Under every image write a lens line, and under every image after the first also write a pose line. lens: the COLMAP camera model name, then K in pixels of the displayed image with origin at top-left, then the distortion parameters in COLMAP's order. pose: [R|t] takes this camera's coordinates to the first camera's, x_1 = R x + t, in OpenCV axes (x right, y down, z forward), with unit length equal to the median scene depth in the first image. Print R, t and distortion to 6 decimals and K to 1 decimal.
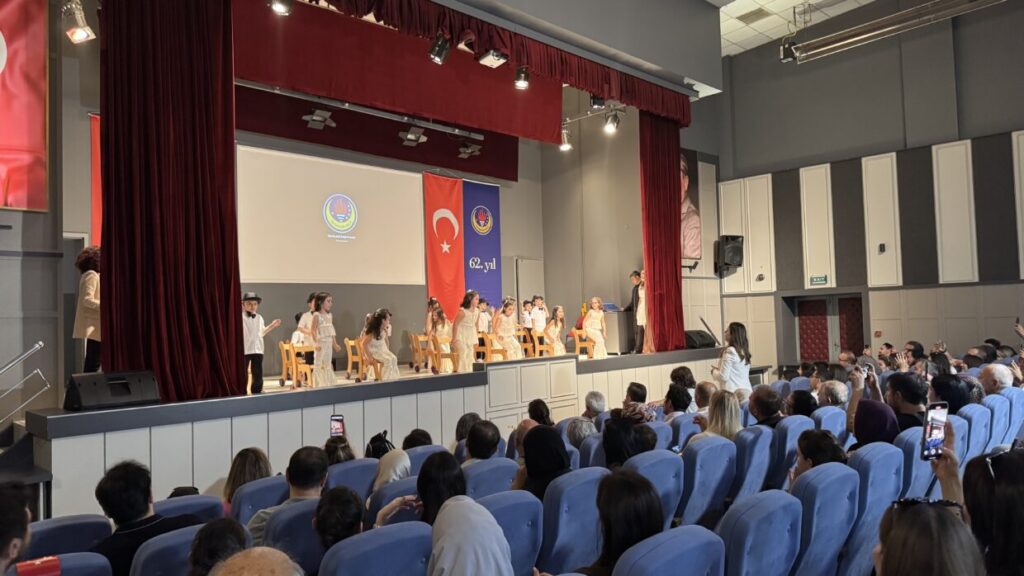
lens RADIAL K [[712.6, 0, 514.2], [0, 712.6, 297.1], [0, 0, 1]] dist [0.069428, -0.089617]
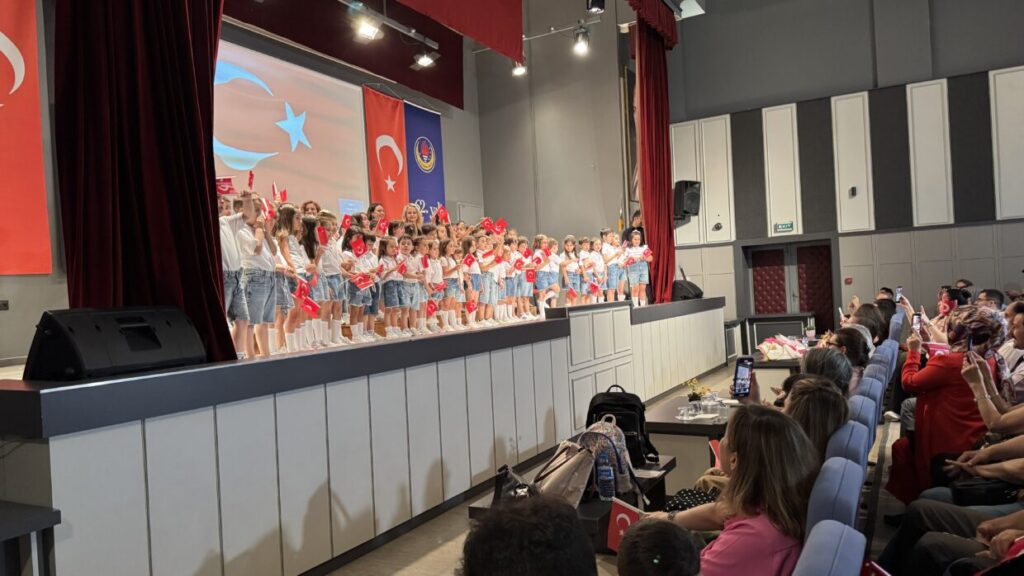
lens RADIAL K [[712.6, 0, 509.3], [0, 712.6, 306.1], [0, 0, 1]] dist [0.069428, -0.089617]
pose [[0.962004, -0.025999, 0.271795, -0.211449], [0.016258, 0.999144, 0.038030, 0.043401], [-0.272551, -0.032166, 0.961603, 0.207519]]
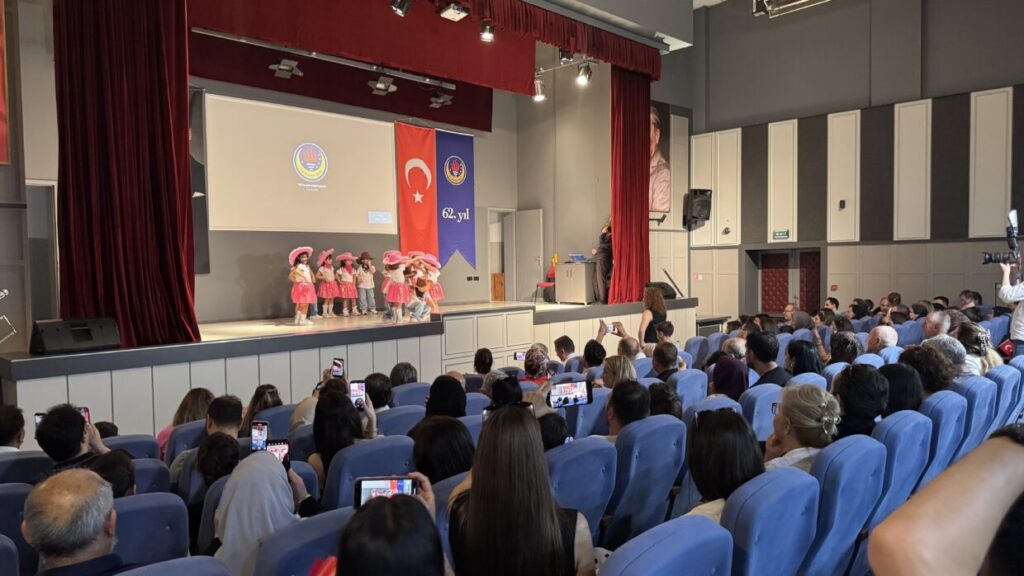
lens RADIAL K [[712.6, 0, 519.7], [0, 712.6, 301.1], [0, 0, 1]] dist [0.069428, -0.089617]
pose [[0.999820, 0.013751, 0.013079, 0.041906], [-0.014798, 0.996387, 0.083629, -0.010612], [-0.011881, -0.083808, 0.996411, -0.031669]]
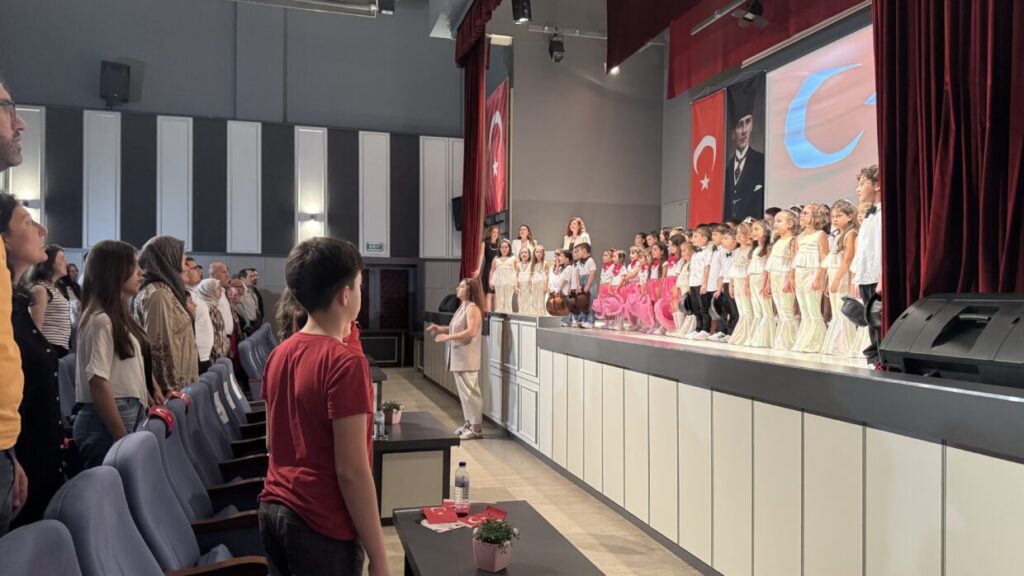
lens RADIAL K [[712.6, 0, 498.2], [0, 712.6, 291.3], [0, 0, 1]] dist [0.069428, -0.089617]
pose [[-0.490664, 0.022910, -0.871048, 0.518480], [0.030610, 0.999490, 0.009046, 0.040760], [0.870811, -0.022224, -0.491115, 1.017397]]
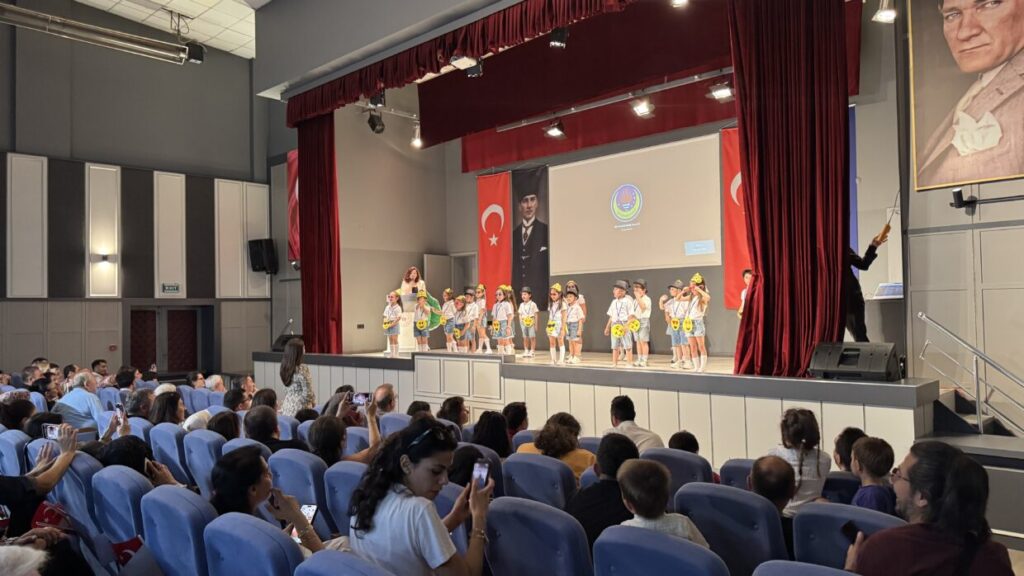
lens RADIAL K [[712.6, 0, 510.8], [0, 712.6, 298.2], [0, 0, 1]] dist [0.069428, -0.089617]
pose [[0.028882, 0.013925, -0.999486, 0.775758], [0.046271, 0.998812, 0.015252, -0.003034], [0.998511, -0.046688, 0.028203, 0.788254]]
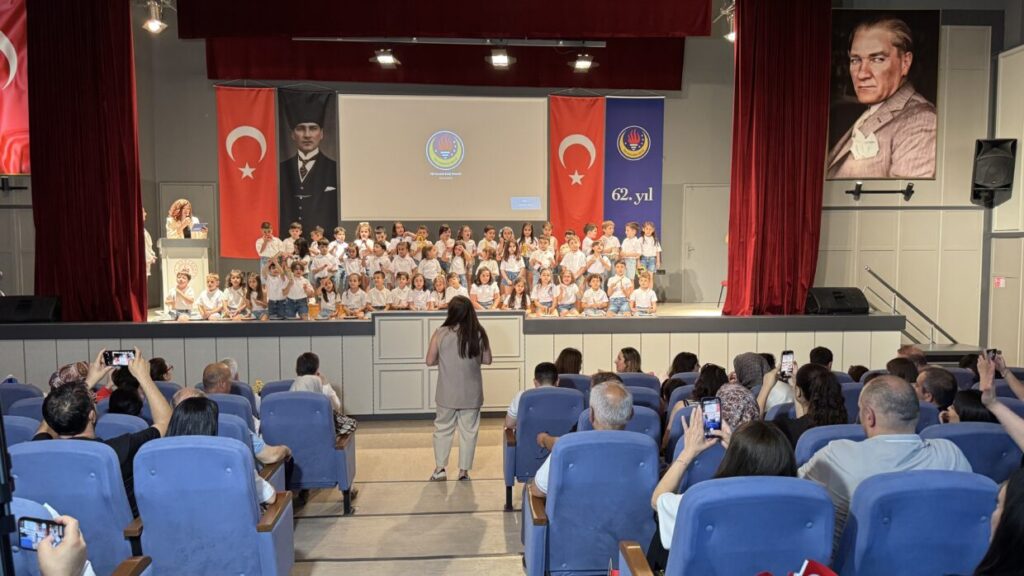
lens RADIAL K [[712.6, 0, 516.0], [0, 712.6, 300.5], [0, 0, 1]] dist [0.069428, -0.089617]
pose [[0.753035, 0.075210, -0.653667, 0.496706], [-0.000910, 0.993564, 0.113269, -0.020733], [0.657979, -0.084701, 0.748257, 0.295163]]
